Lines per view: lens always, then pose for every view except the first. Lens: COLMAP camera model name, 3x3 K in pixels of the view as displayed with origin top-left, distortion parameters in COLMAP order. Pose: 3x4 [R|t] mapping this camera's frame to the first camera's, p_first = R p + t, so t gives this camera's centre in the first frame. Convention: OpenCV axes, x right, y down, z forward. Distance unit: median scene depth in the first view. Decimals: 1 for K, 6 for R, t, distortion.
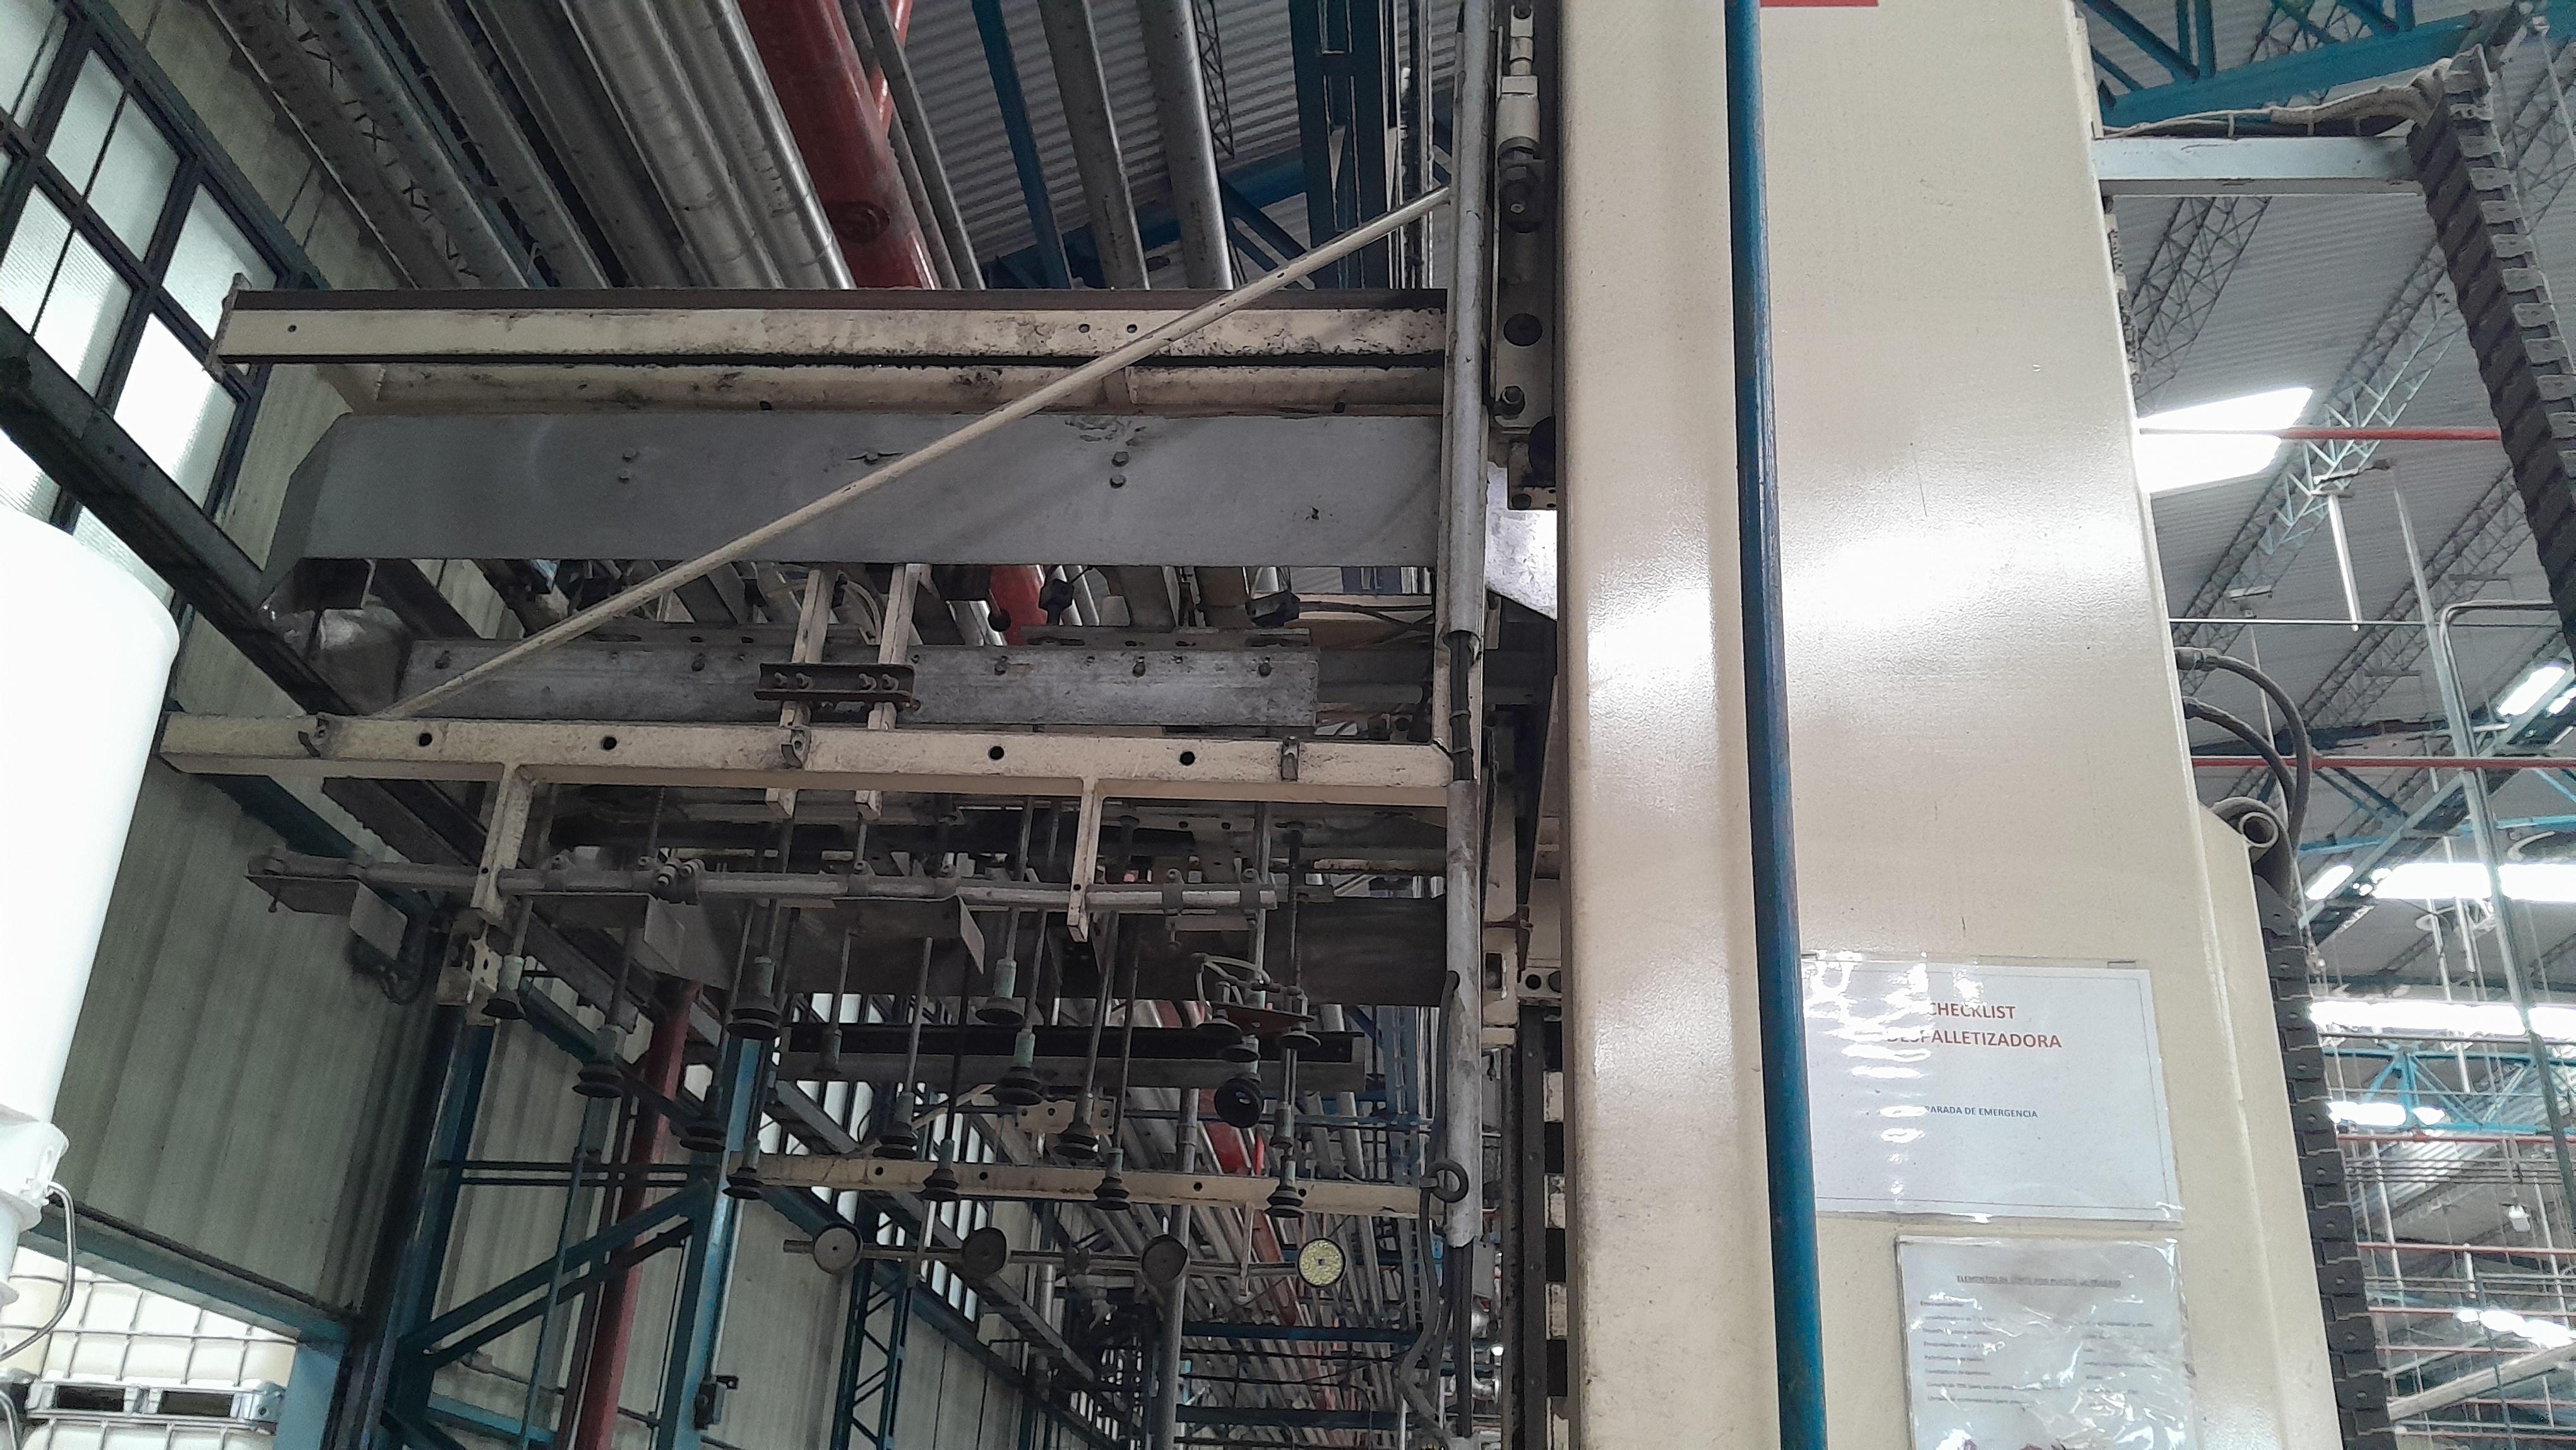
lens RADIAL K [[2001.4, 0, 1308.2], [0, 2001.4, 733.3], [0, 0, 1]] dist [0.136299, -0.306419]
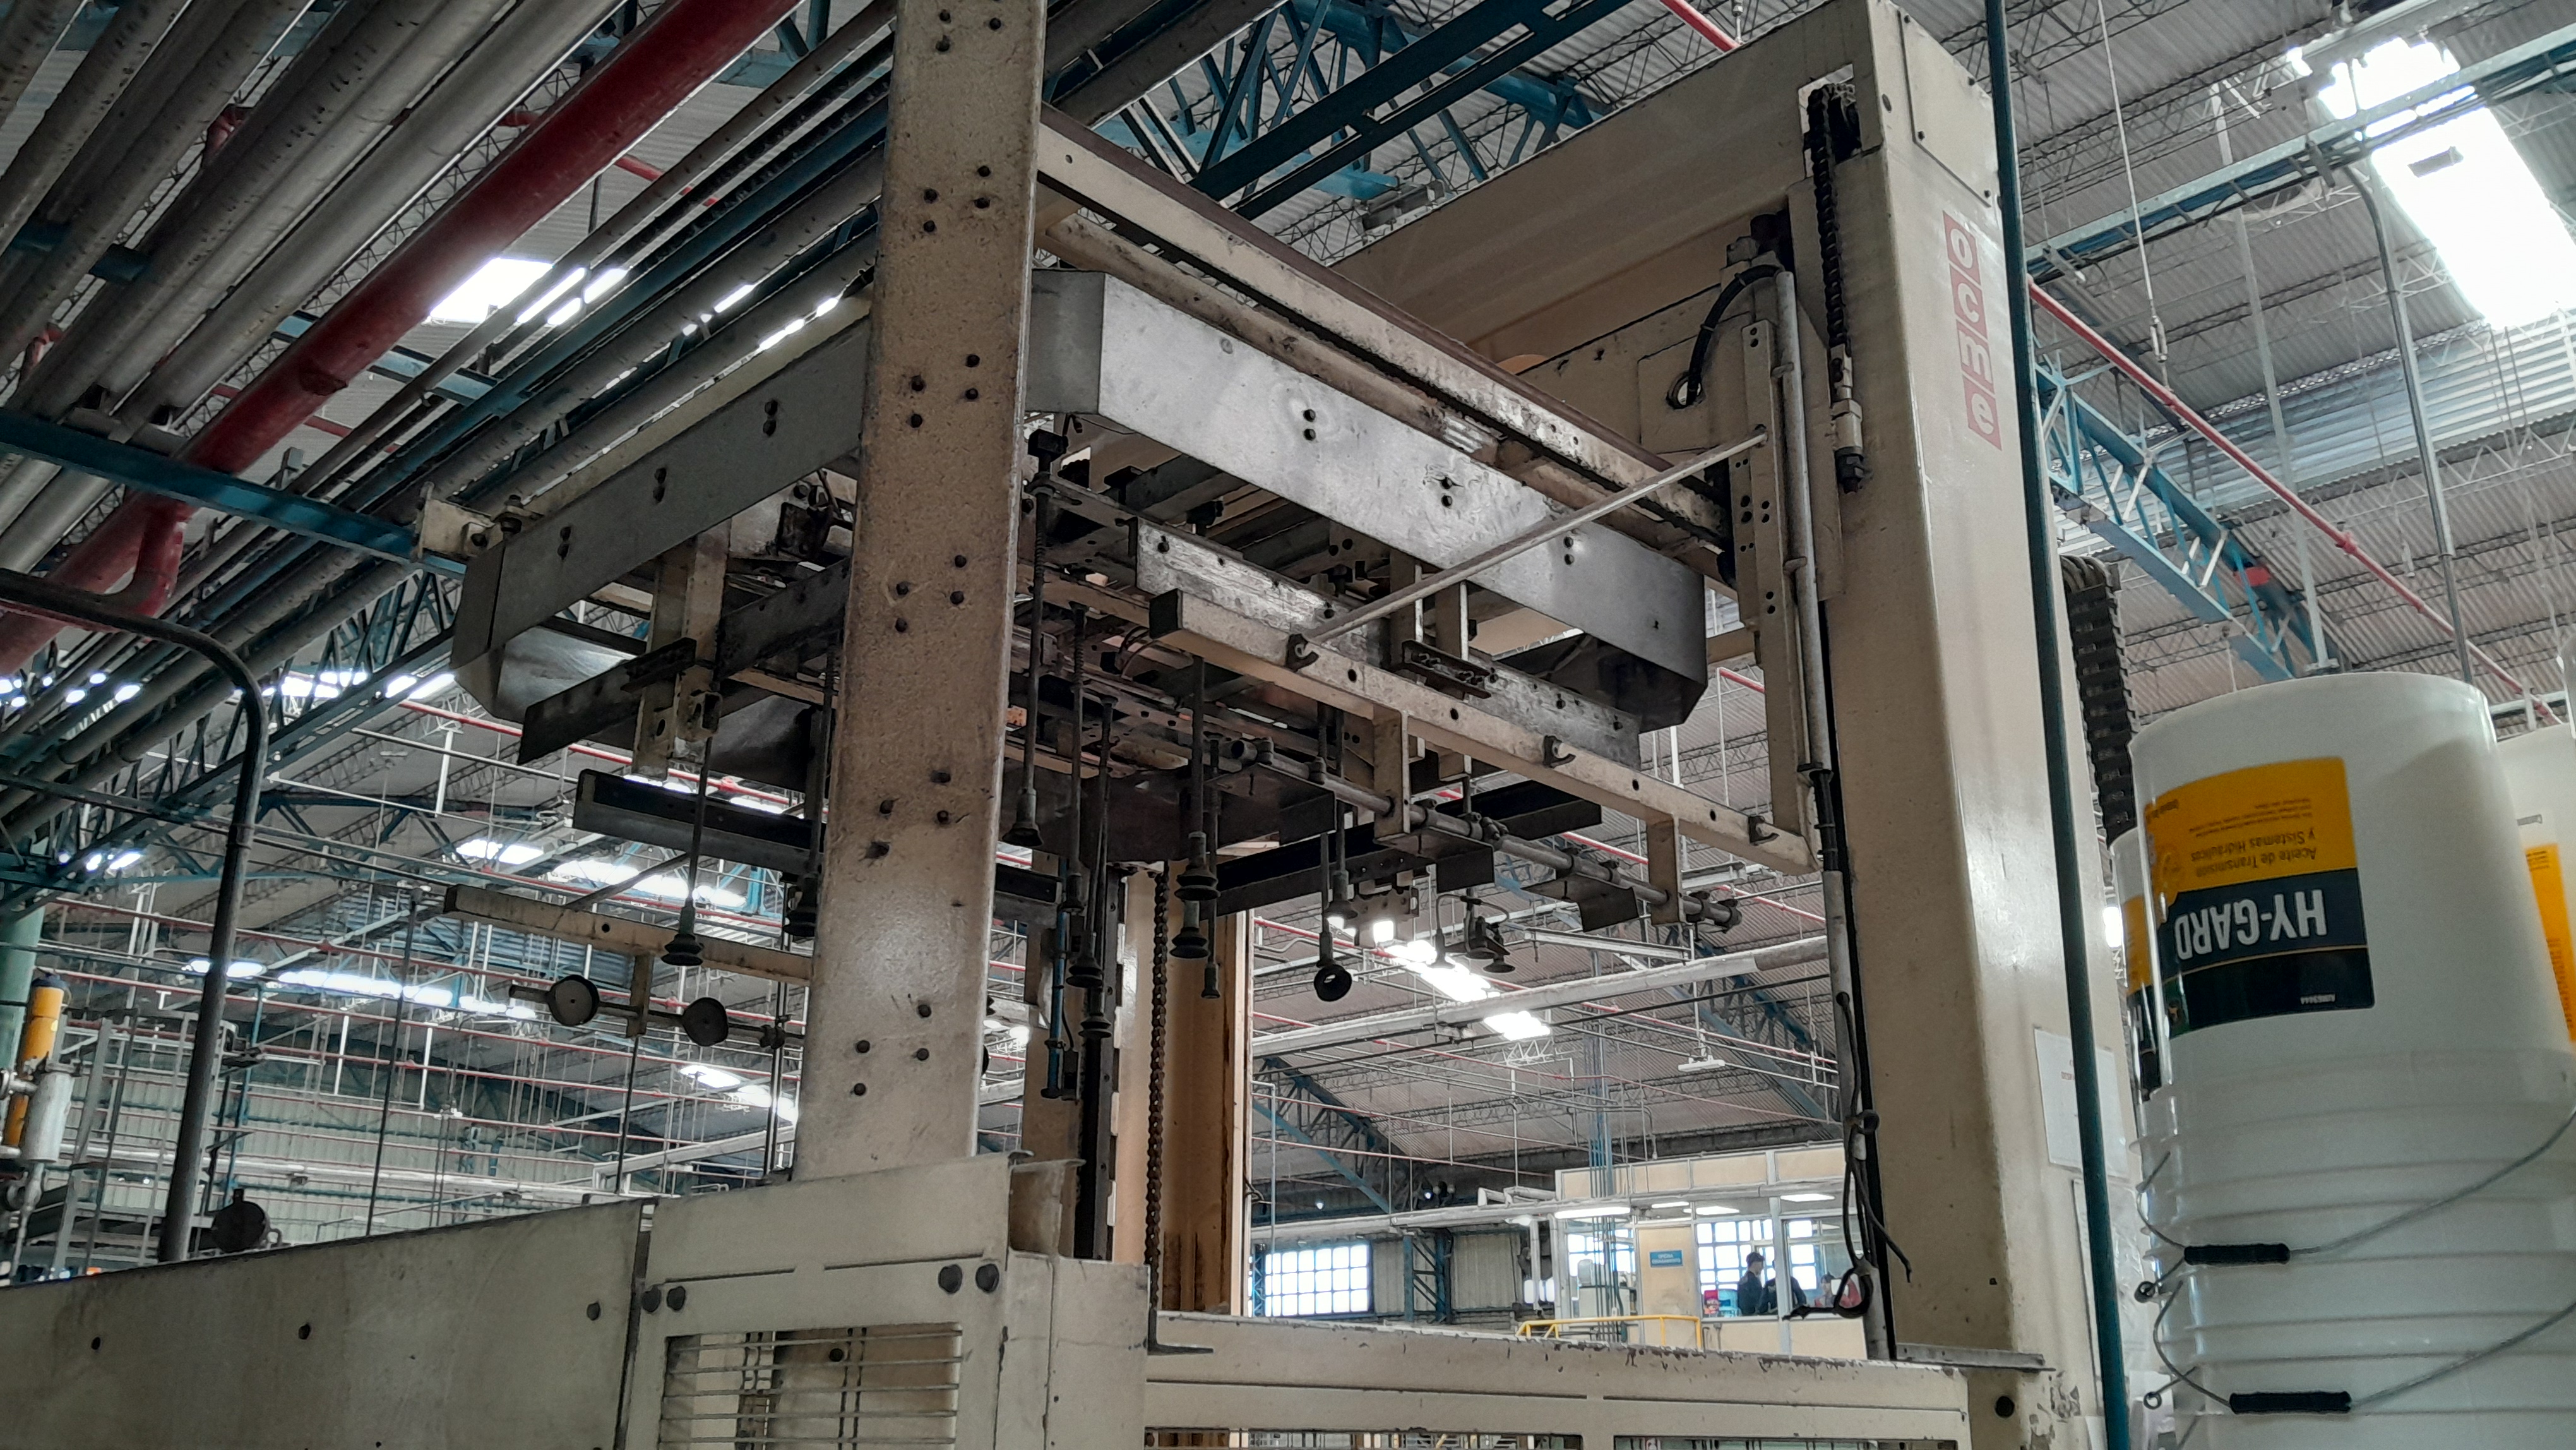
lens RADIAL K [[2001.4, 0, 1308.2], [0, 2001.4, 733.3], [0, 0, 1]] dist [0.136299, -0.306419]
pose [[0.648026, 0.204691, 0.733597, -1.190687], [-0.299245, 0.954175, -0.001898, 0.041517], [-0.700368, -0.218295, 0.679583, 0.182590]]
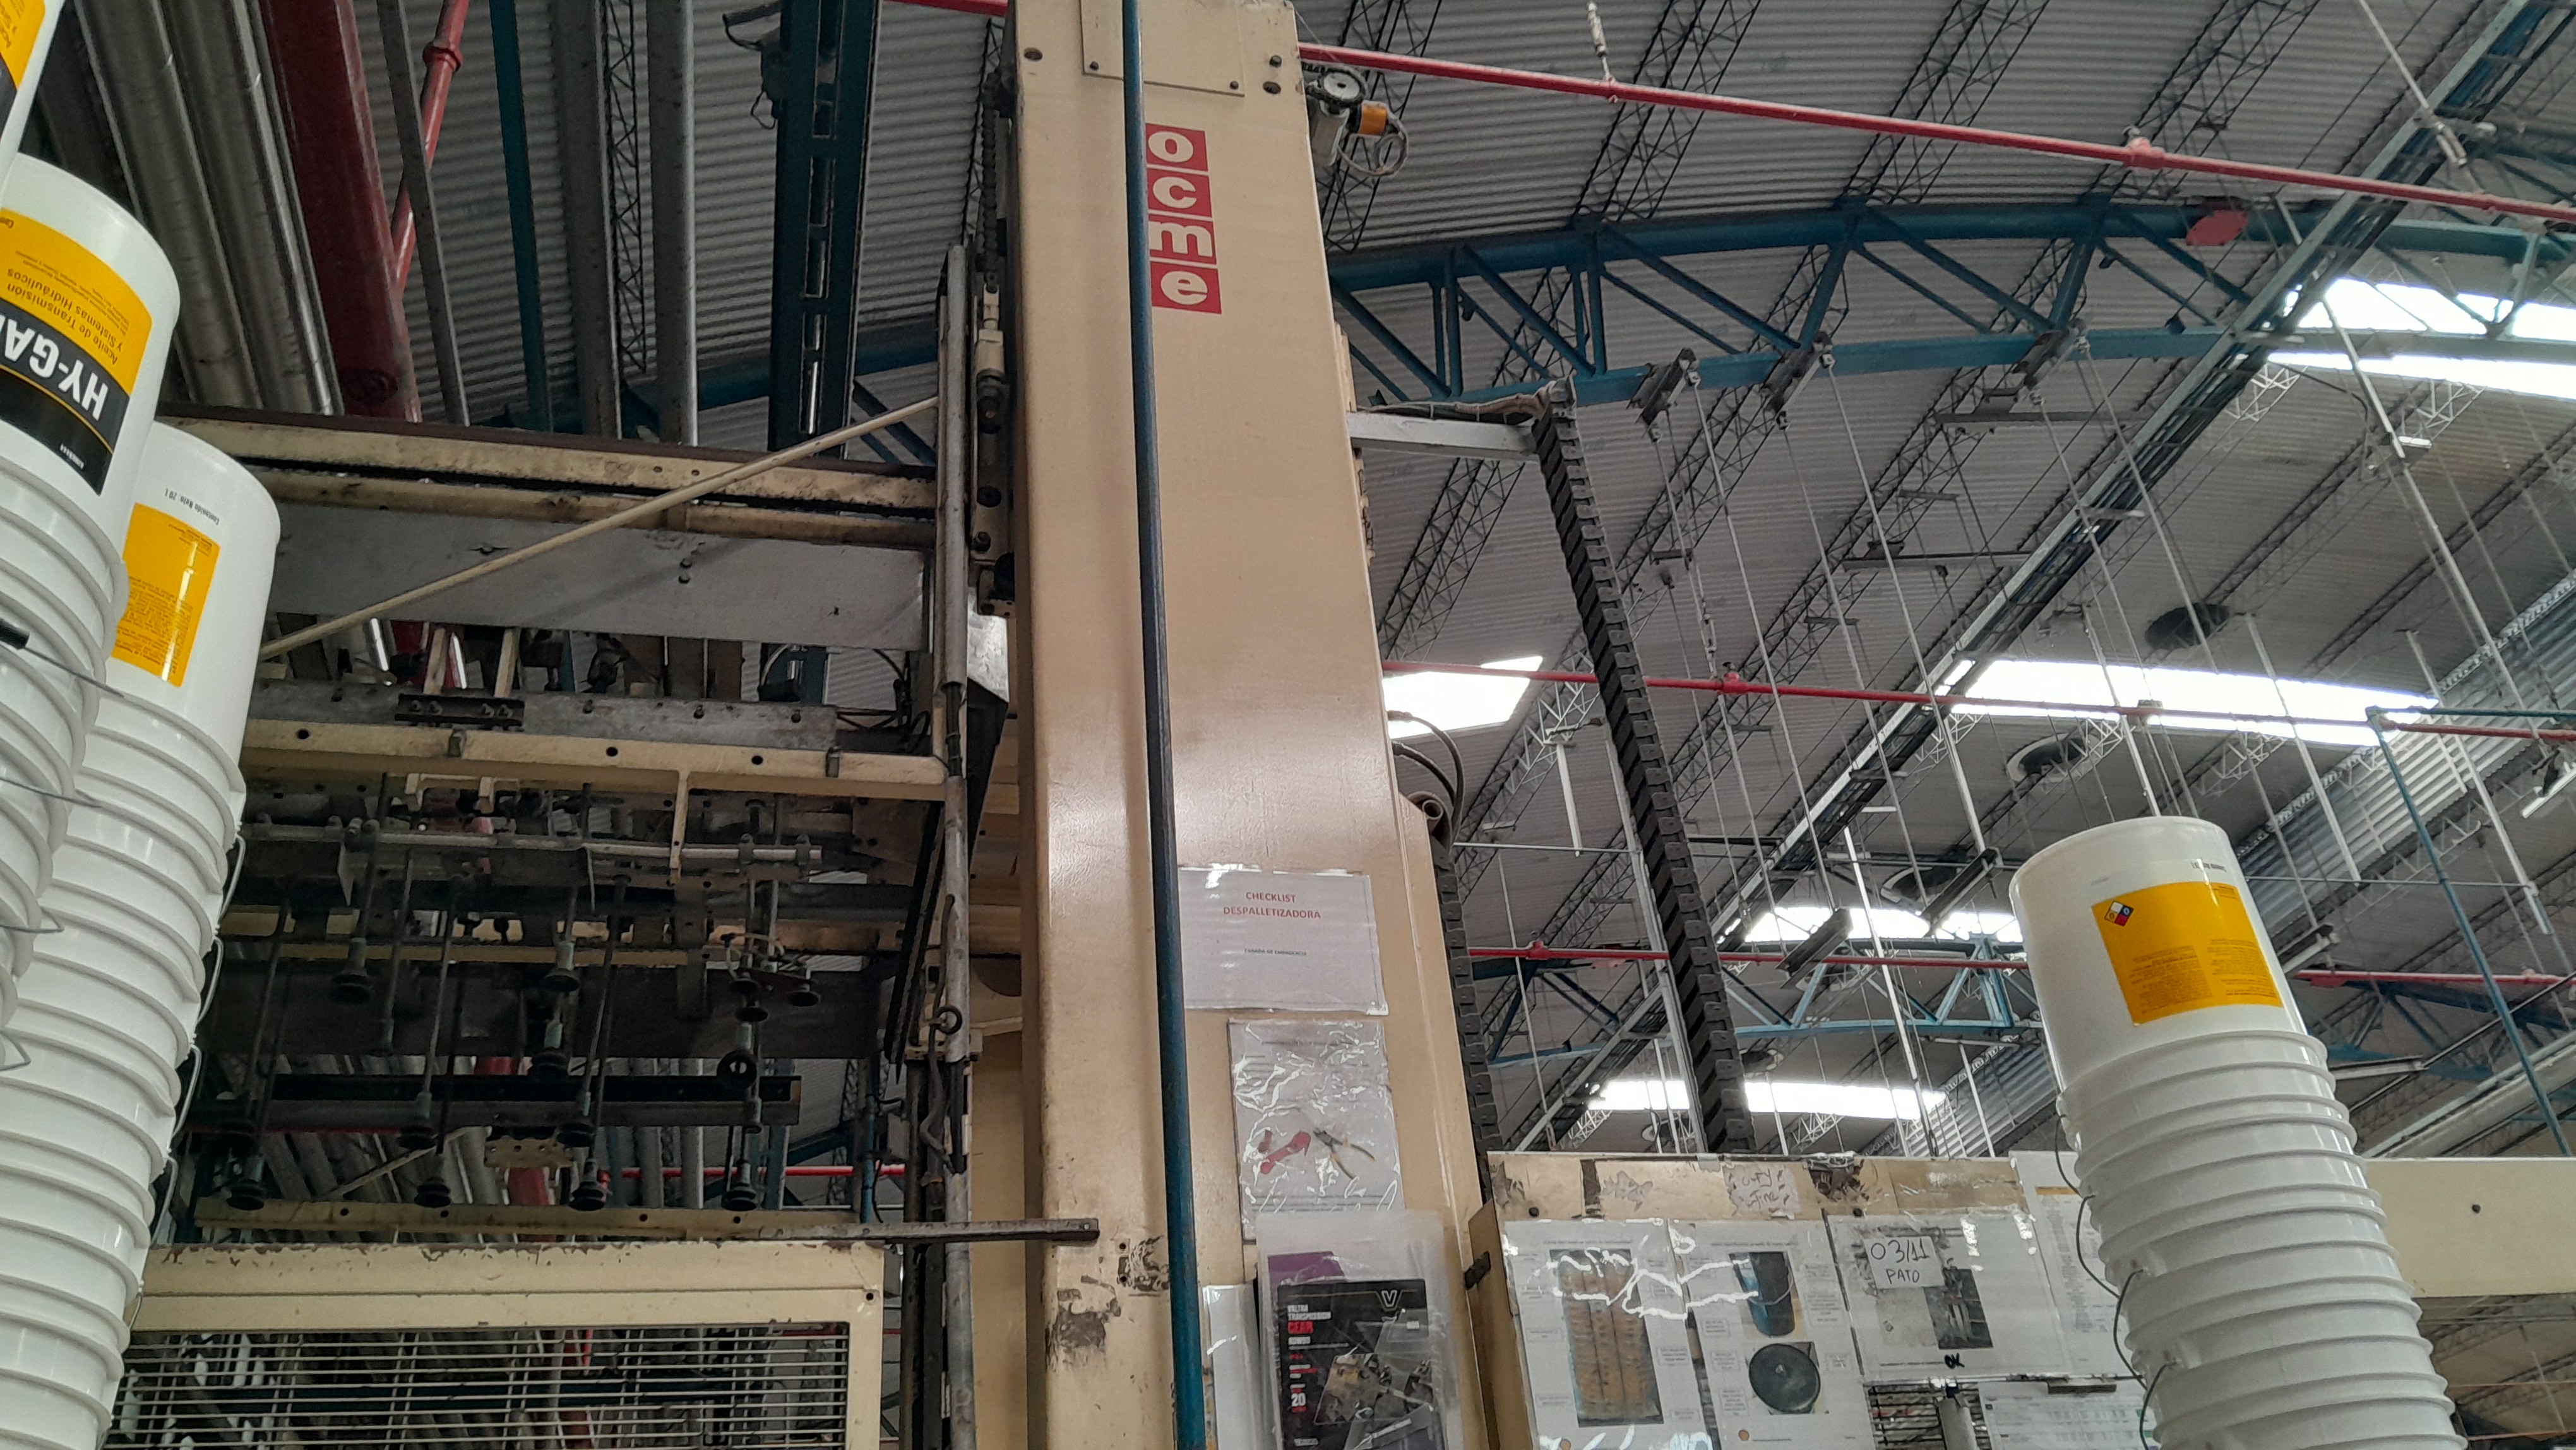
lens RADIAL K [[2001.4, 0, 1308.2], [0, 2001.4, 733.3], [0, 0, 1]] dist [0.136299, -0.306419]
pose [[0.945507, 0.046999, 0.322193, -0.134194], [-0.006420, 0.992026, -0.125871, 0.150789], [-0.325539, 0.116944, 0.938269, -0.421930]]
